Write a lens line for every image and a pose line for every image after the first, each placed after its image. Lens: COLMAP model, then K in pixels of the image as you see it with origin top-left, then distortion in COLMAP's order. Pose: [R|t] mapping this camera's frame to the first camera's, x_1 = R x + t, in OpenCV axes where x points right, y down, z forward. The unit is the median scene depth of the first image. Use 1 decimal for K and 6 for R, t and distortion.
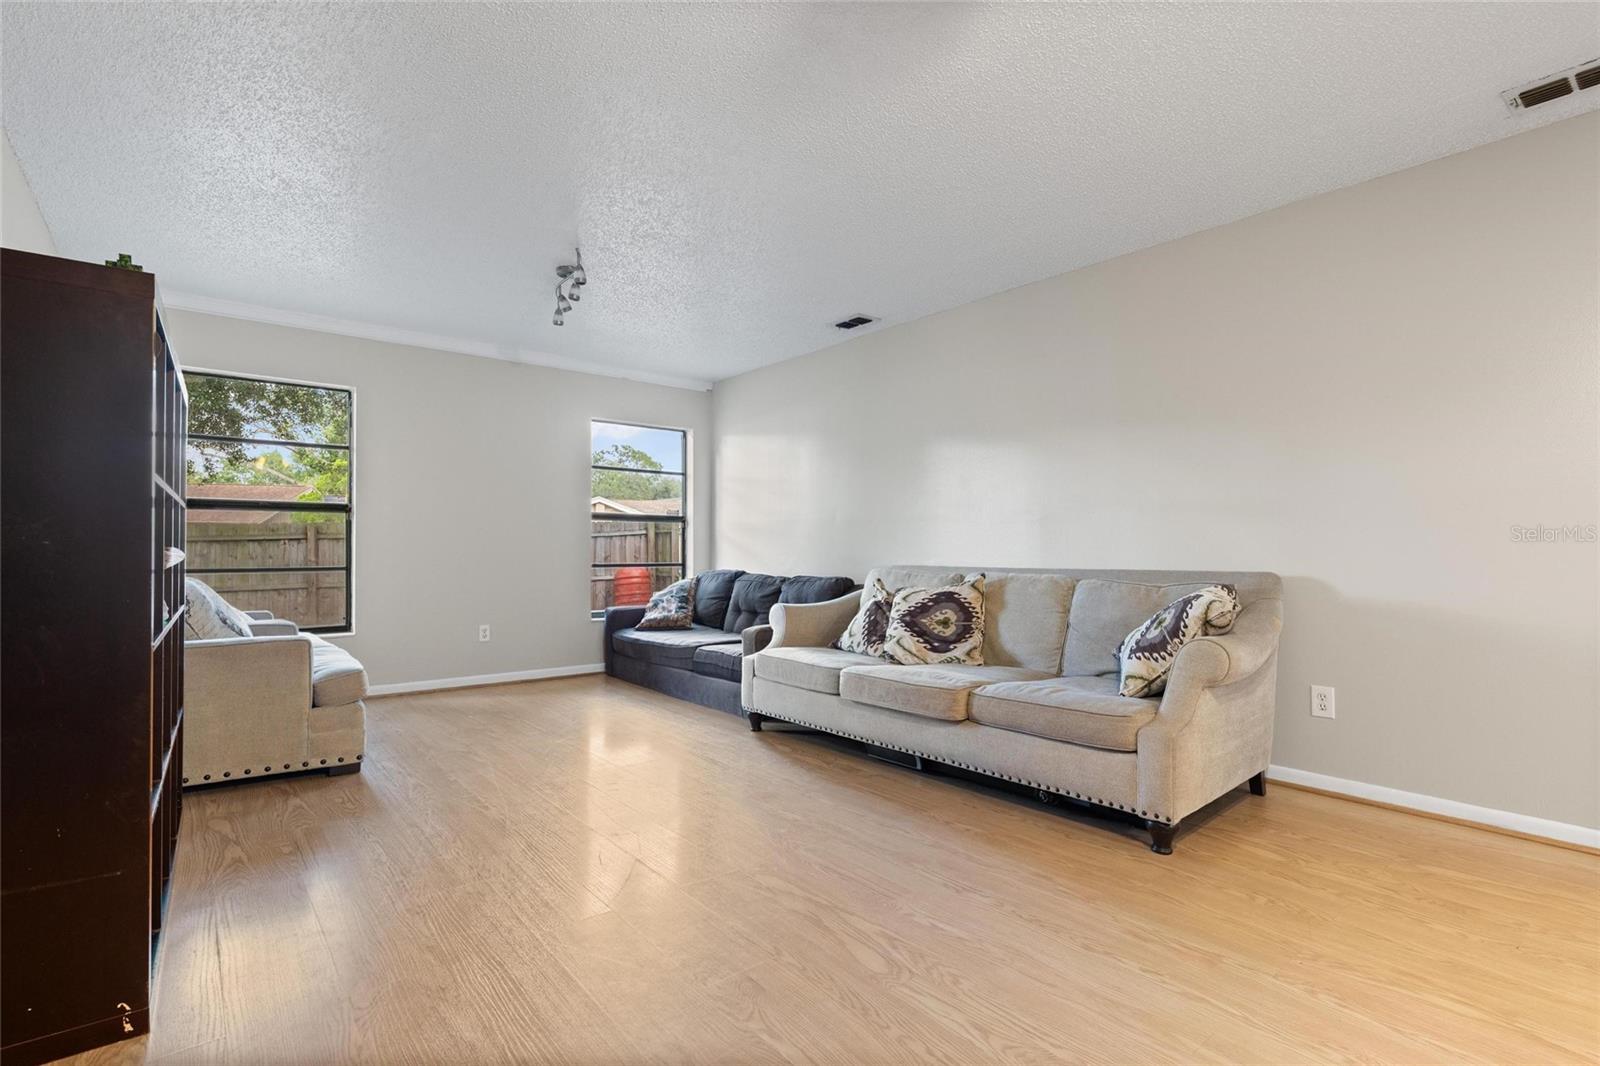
lens RADIAL K [[745.9, 0, 811.5], [0, 745.9, 547.3], [0, 0, 1]] dist [-0.000167, 0.000103]
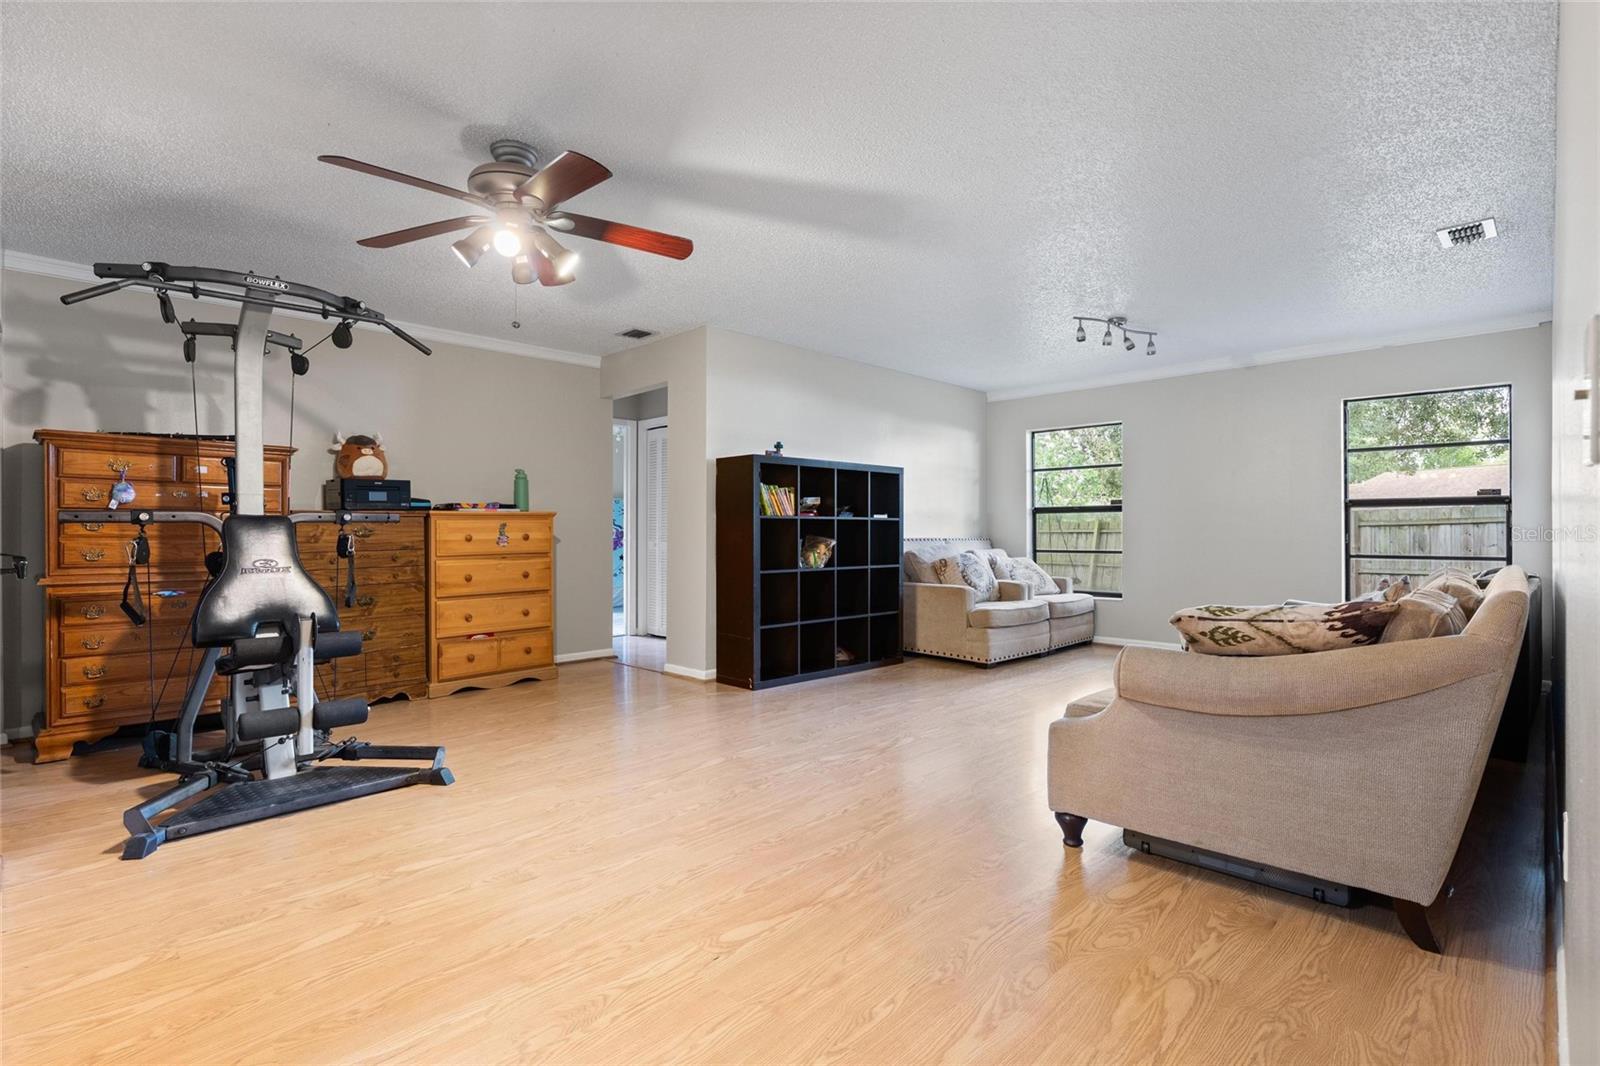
lens RADIAL K [[772.4, 0, 798.3], [0, 772.4, 537.1], [0, 0, 1]] dist [-0.000007, 0.000299]
pose [[0.097469, 0.003661, -0.995232, 0.960739], [0.003649, 0.999985, 0.004036, -0.009493], [0.995232, -0.004025, 0.097454, 0.343700]]
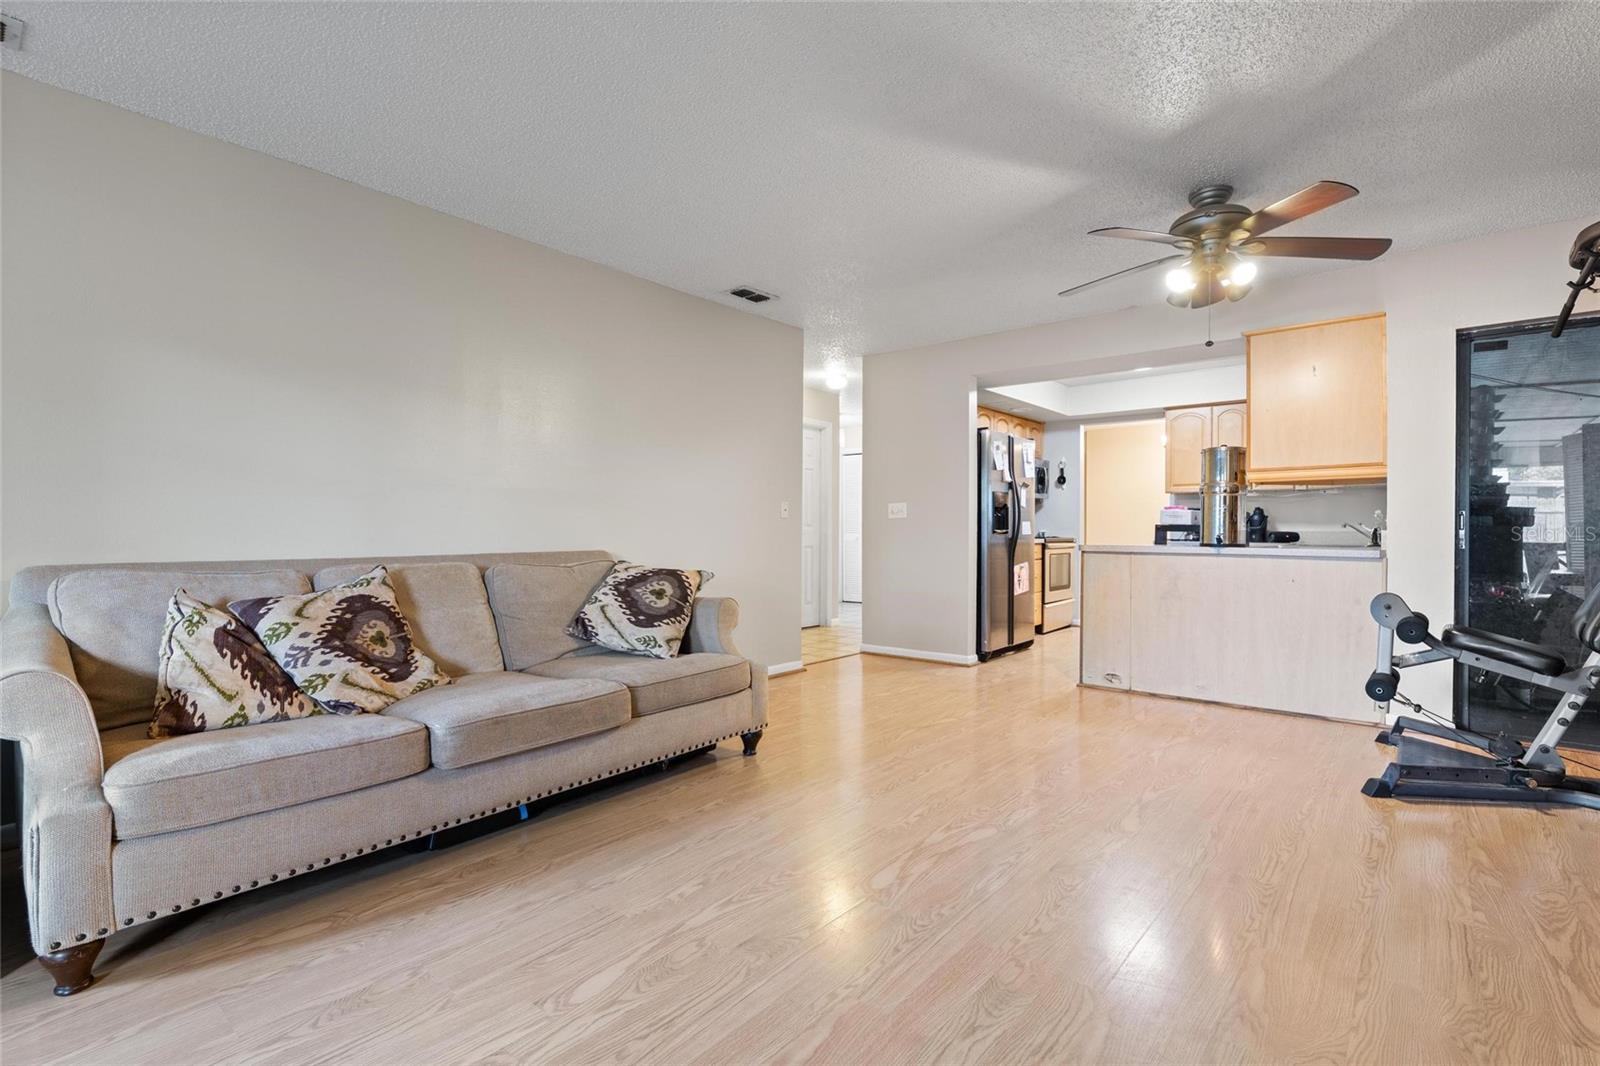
lens RADIAL K [[745.9, 0, 786.8], [0, 745.9, 525.2], [0, 0, 1]] dist [-0.000167, 0.000103]
pose [[-0.155423, 0.002516, 0.987845, -0.580066], [-0.003755, 0.999988, -0.003138, -0.004919], [-0.987841, -0.004197, -0.155412, 0.745260]]
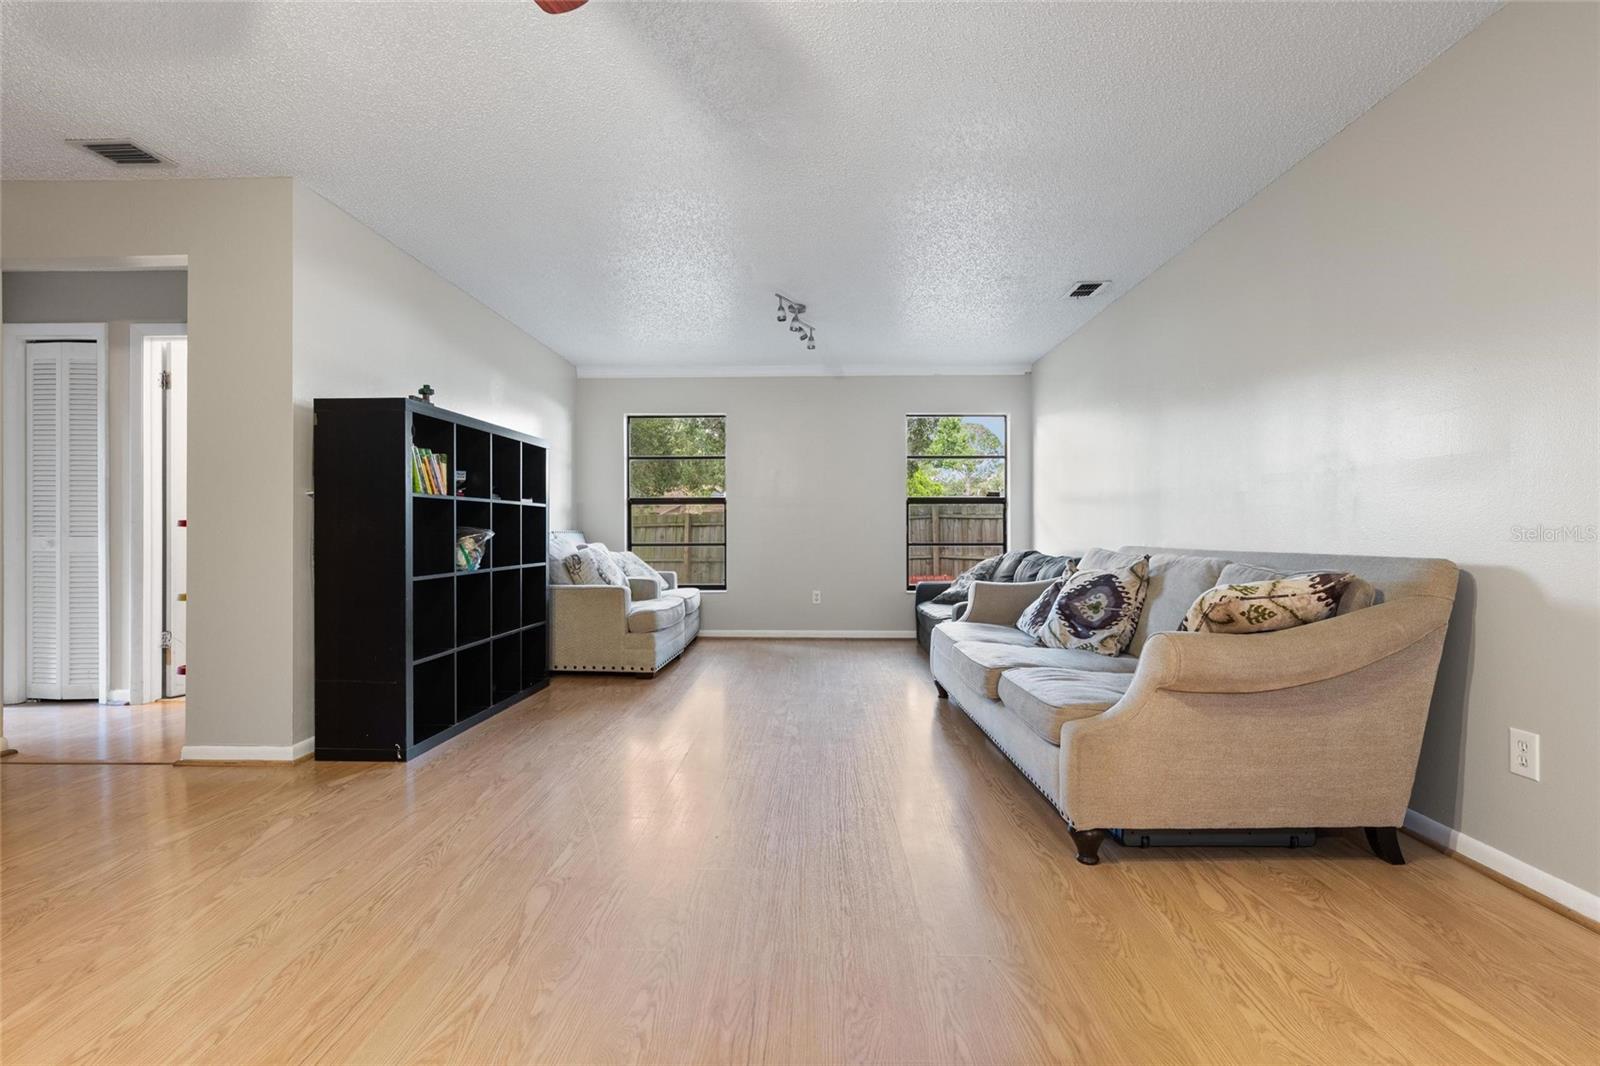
lens RADIAL K [[745.9, 0, 808.4], [0, 745.9, 536.8], [0, 0, 1]] dist [-0.000167, 0.000103]
pose [[0.758240, 0.002757, -0.651969, 0.522415], [0.004611, 0.999943, 0.009591, 0.002386], [0.651959, -0.010279, 0.758185, 0.062073]]
